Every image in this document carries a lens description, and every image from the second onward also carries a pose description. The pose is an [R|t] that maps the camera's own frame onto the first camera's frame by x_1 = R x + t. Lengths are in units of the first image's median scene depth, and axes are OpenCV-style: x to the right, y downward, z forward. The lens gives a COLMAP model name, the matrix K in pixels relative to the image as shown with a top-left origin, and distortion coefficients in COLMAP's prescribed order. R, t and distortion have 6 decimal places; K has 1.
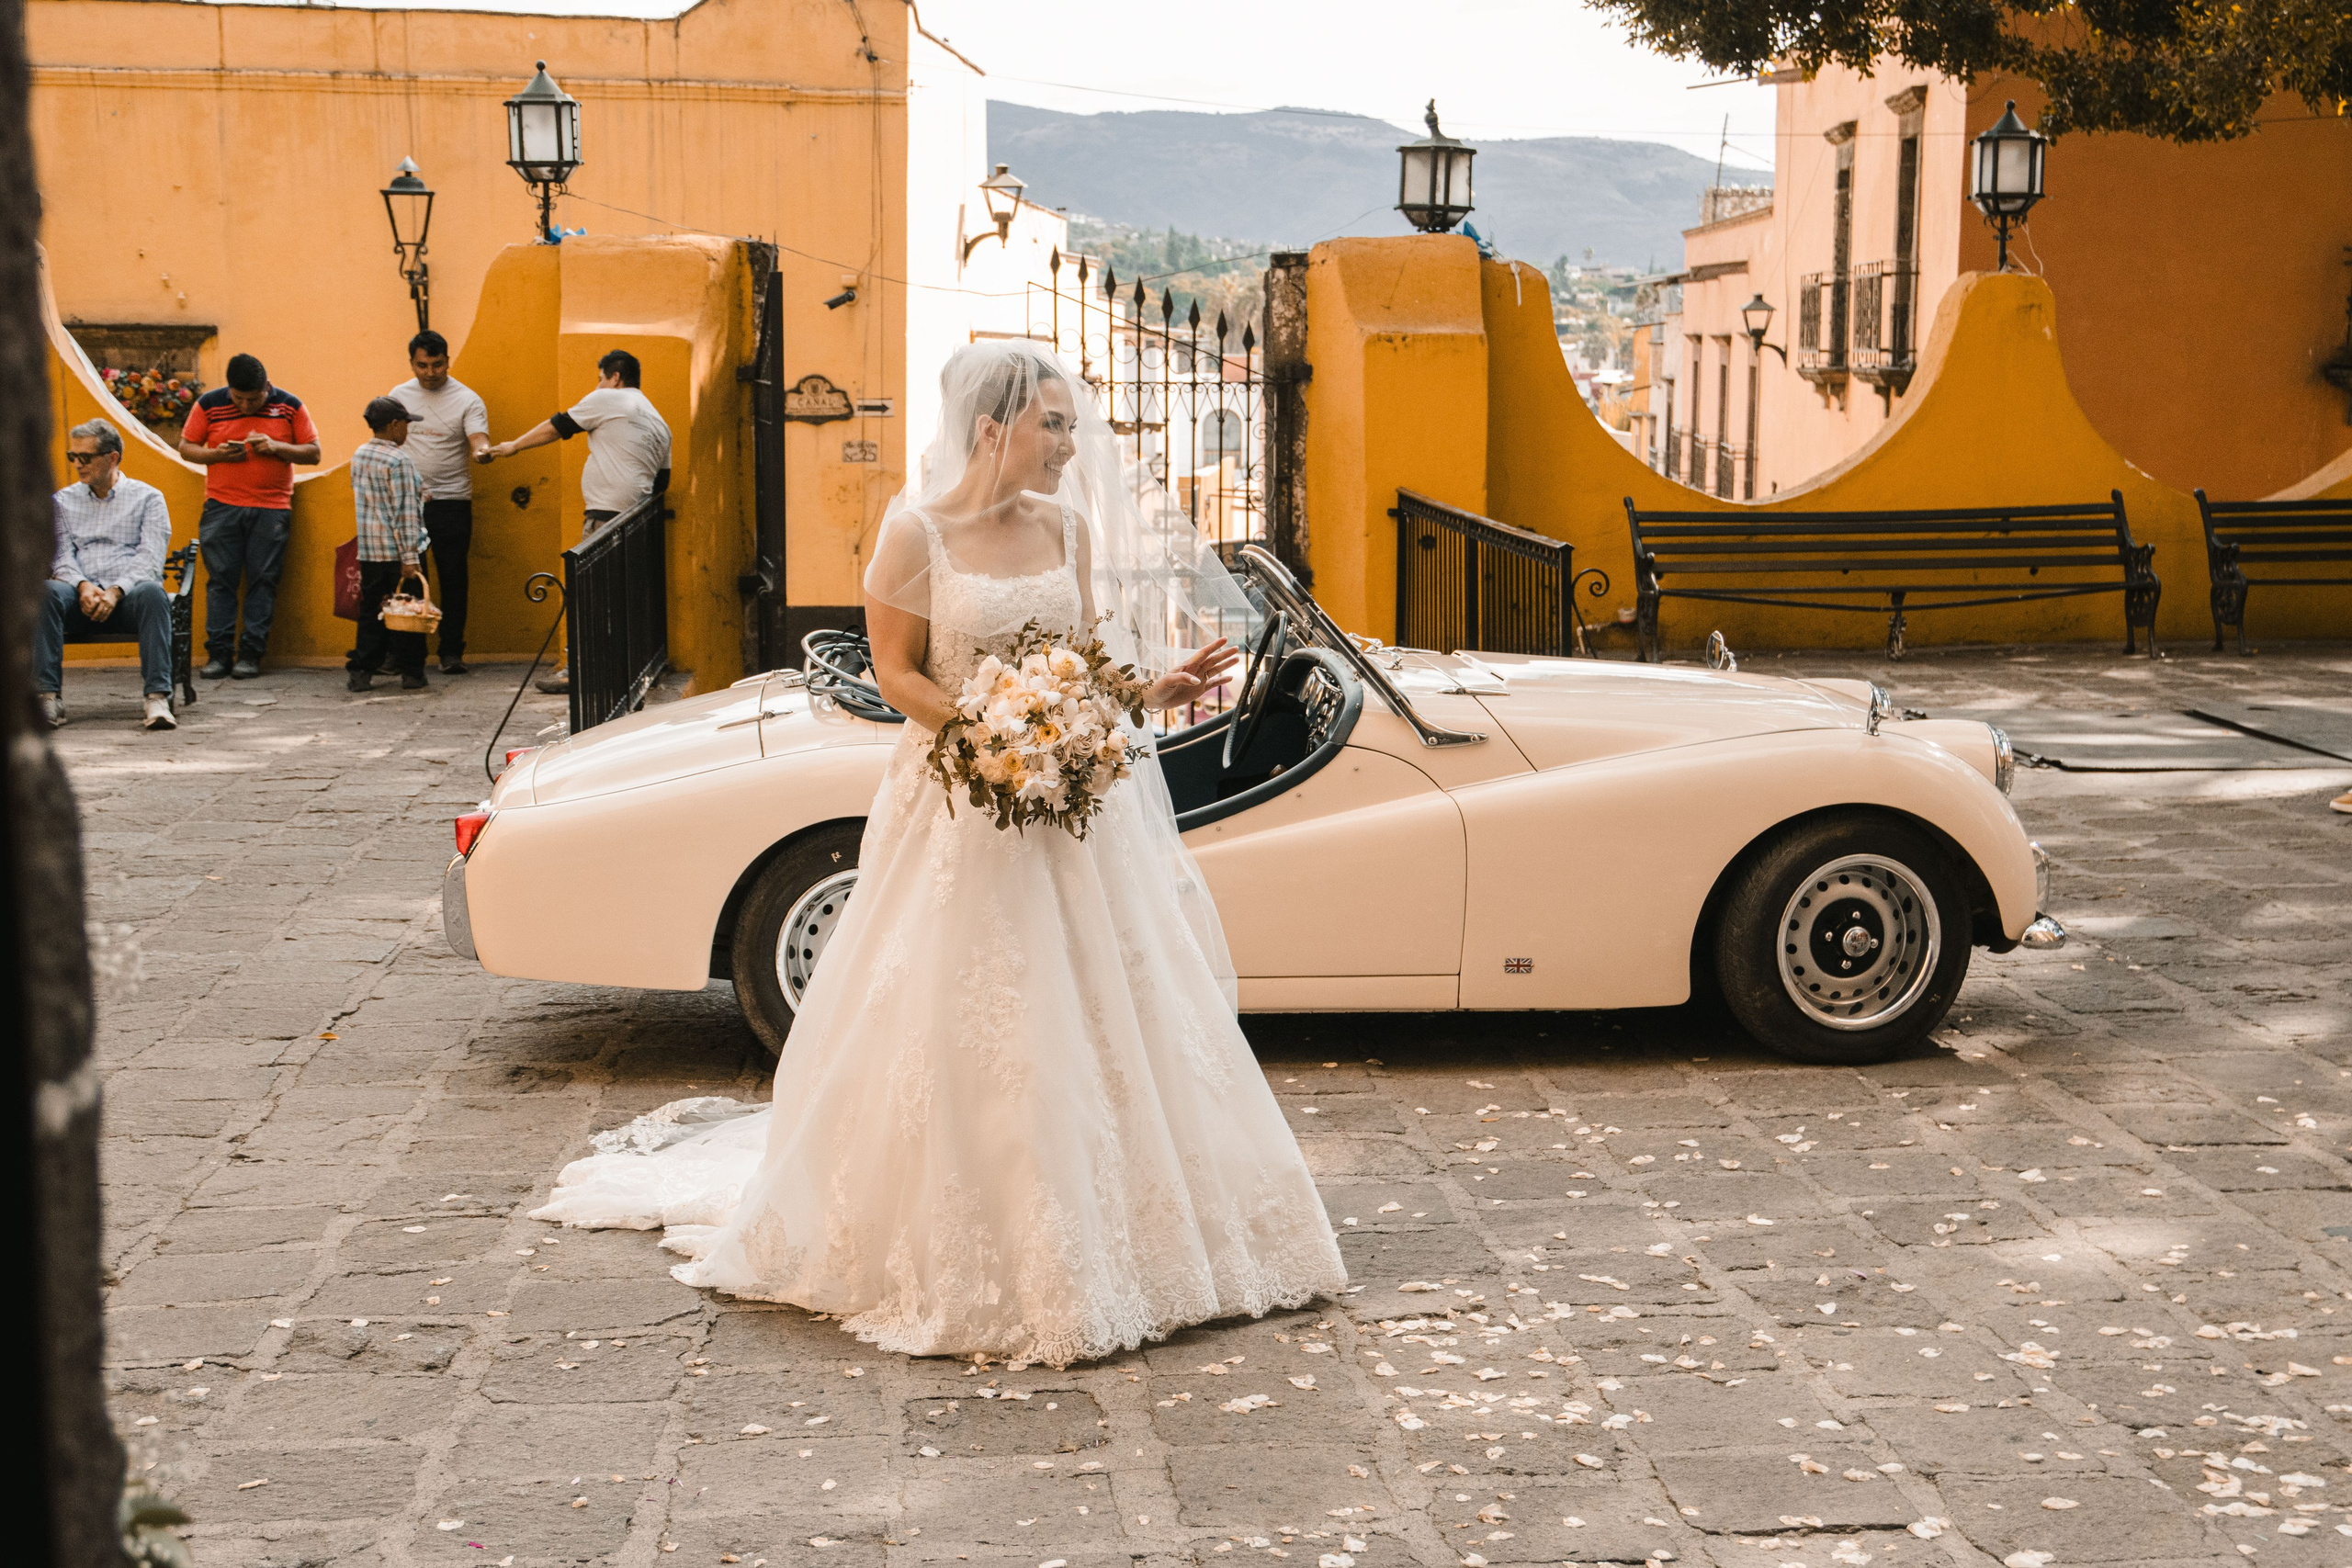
lens RADIAL K [[3461.2, 0, 1176.0], [0, 3461.2, 784.0], [0, 0, 1]] dist [0.027183, 0.544633]
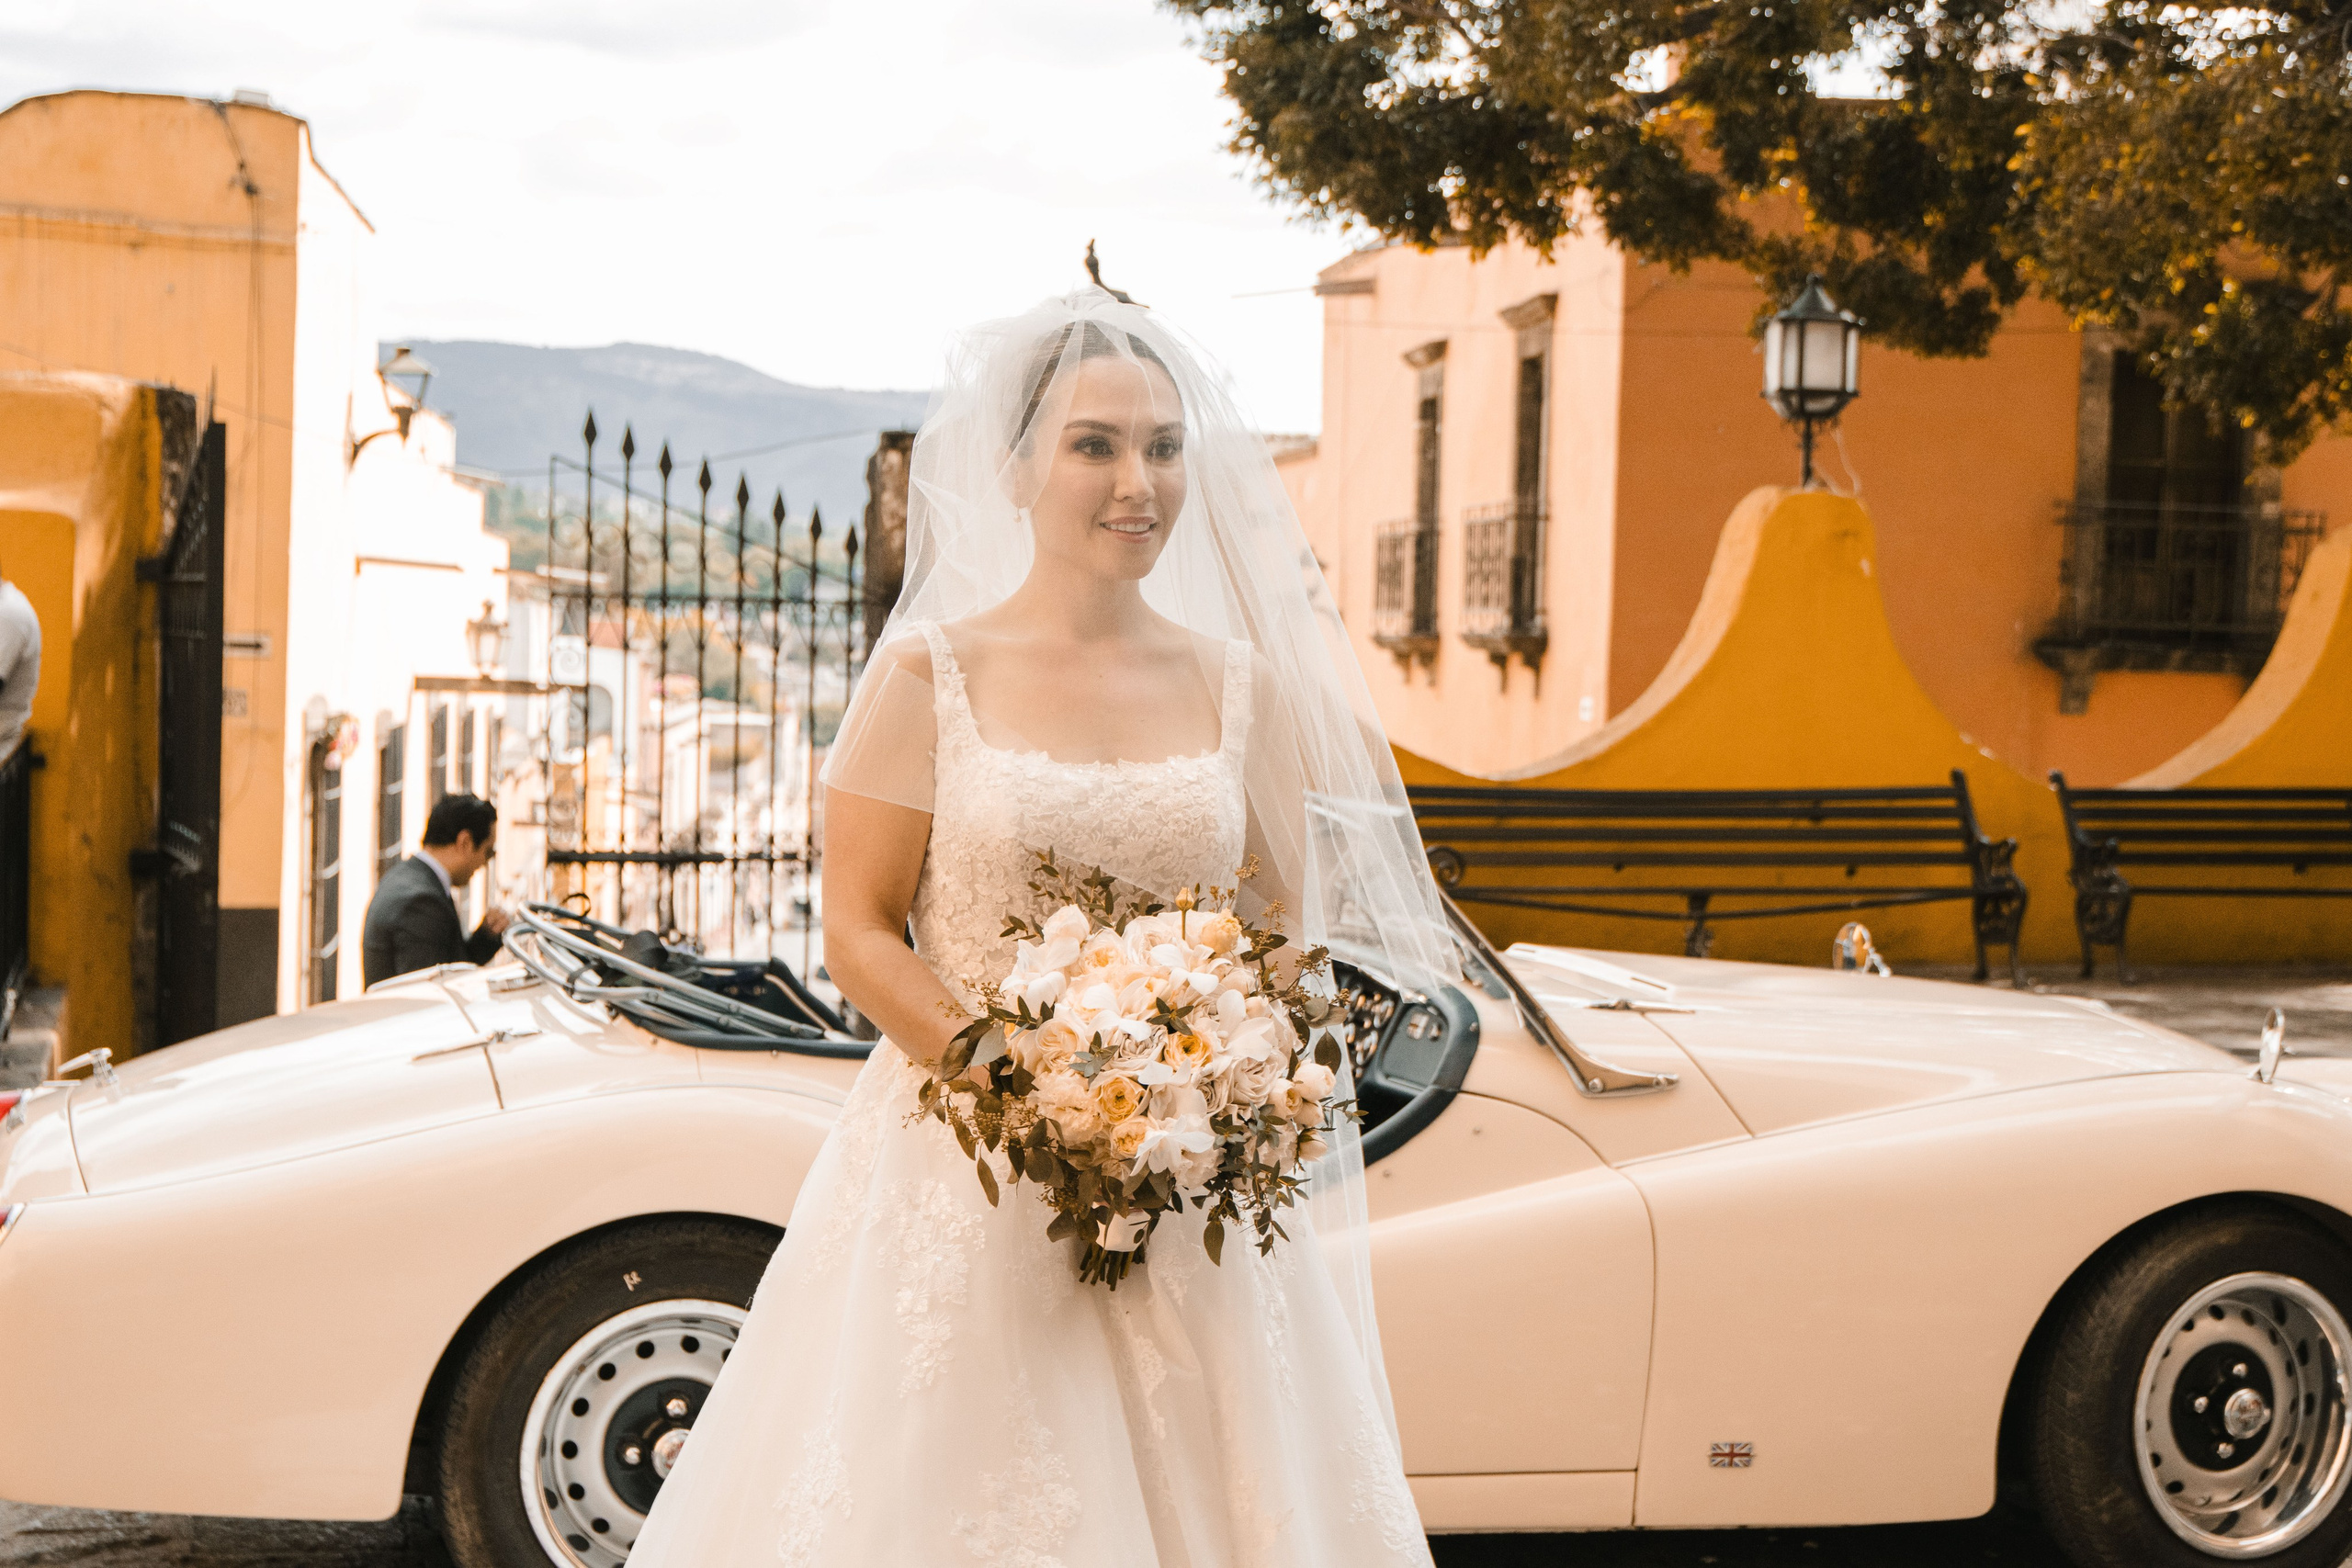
lens RADIAL K [[4030.2, 0, 1176.0], [0, 4030.2, 784.0], [0, 0, 1]] dist [0.173785, -0.150261]
pose [[0.985000, 0.017526, 0.171659, -0.057844], [-0.002438, 0.996143, -0.087714, -0.001205], [-0.172535, 0.085980, 0.981244, 0.140908]]
